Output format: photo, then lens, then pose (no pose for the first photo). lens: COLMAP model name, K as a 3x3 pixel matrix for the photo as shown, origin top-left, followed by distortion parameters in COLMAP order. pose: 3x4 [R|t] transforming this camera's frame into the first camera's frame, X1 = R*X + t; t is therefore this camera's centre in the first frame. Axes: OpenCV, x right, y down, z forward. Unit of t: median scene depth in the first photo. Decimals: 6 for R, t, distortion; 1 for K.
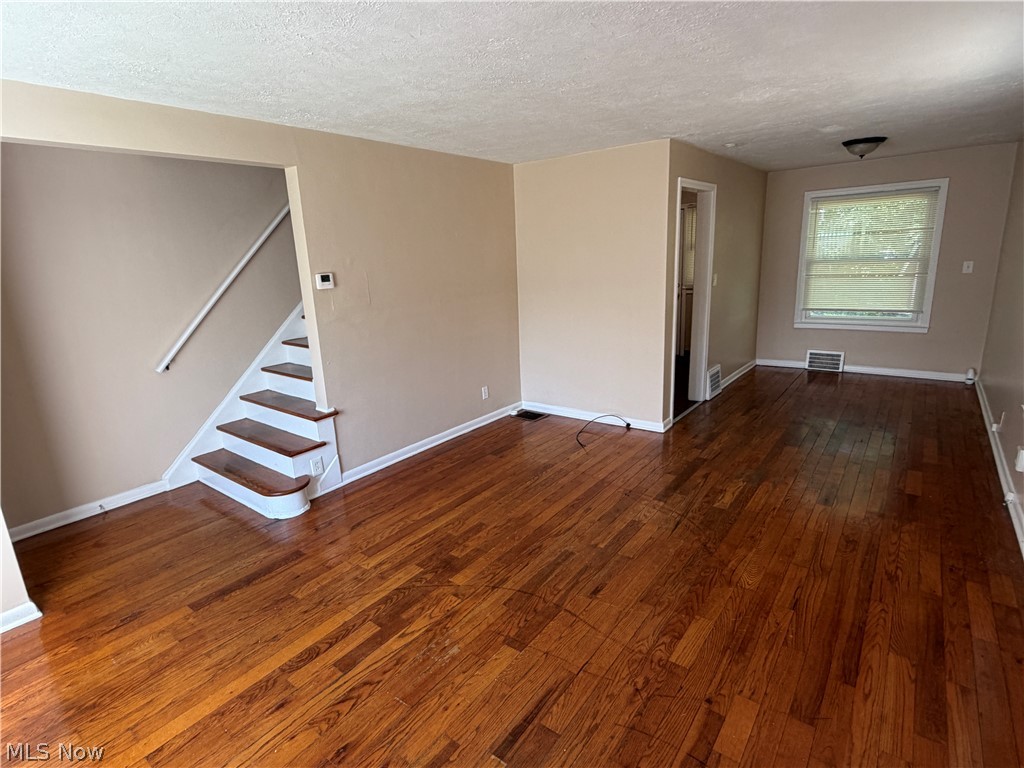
lens RADIAL K [[527.8, 0, 513.0], [0, 527.8, 380.7], [0, 0, 1]] dist [0.002610, 0.000663]
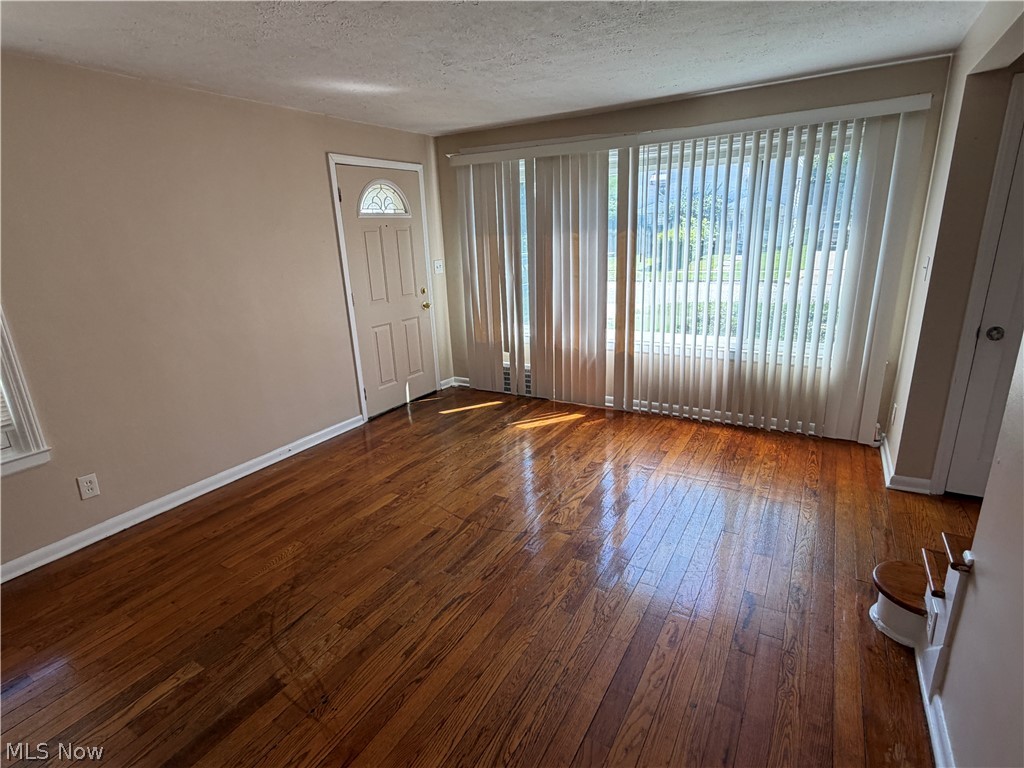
lens RADIAL K [[521.4, 0, 522.2], [0, 521.4, 383.4], [0, 0, 1]] dist [0.001454, -0.000141]
pose [[-0.987019, 0.119058, -0.107792, 0.046077], [0.049131, 0.862819, 0.503119, -0.386702], [0.152905, 0.491292, -0.857469, 1.633519]]
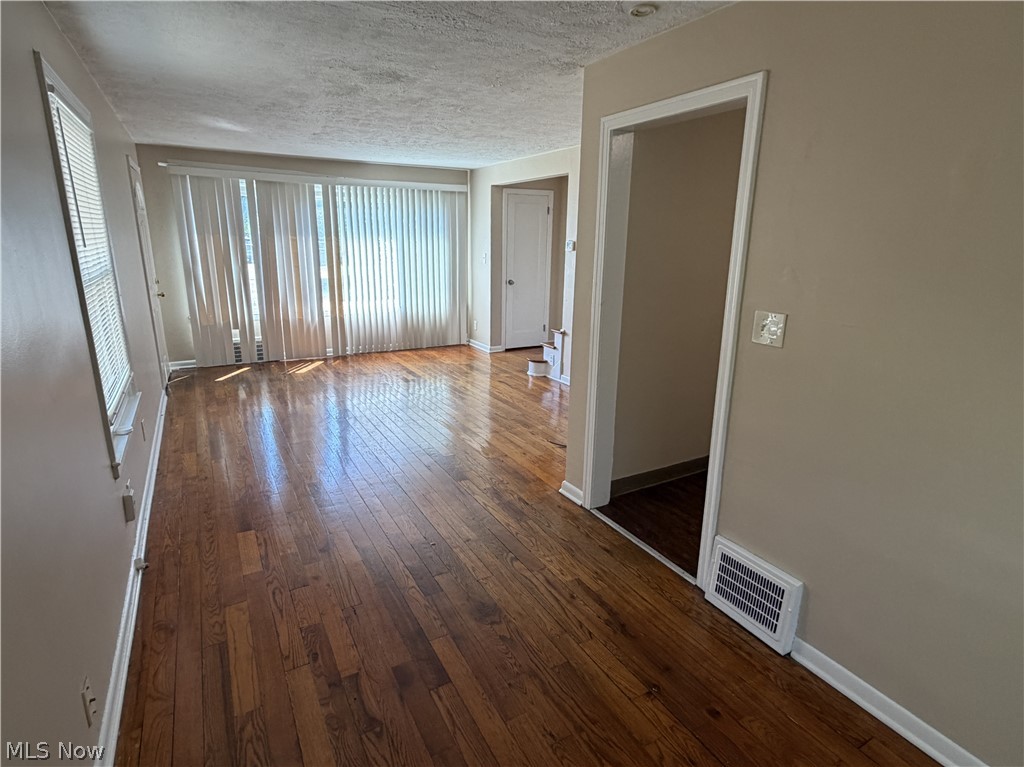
lens RADIAL K [[527.8, 0, 513.0], [0, 527.8, 380.2], [0, 0, 1]] dist [0.002610, 0.000663]
pose [[-0.382326, 0.277684, -0.881316, 1.479281], [-0.216918, 0.900152, 0.377721, -0.487482], [0.898206, 0.335586, -0.283917, 1.795141]]
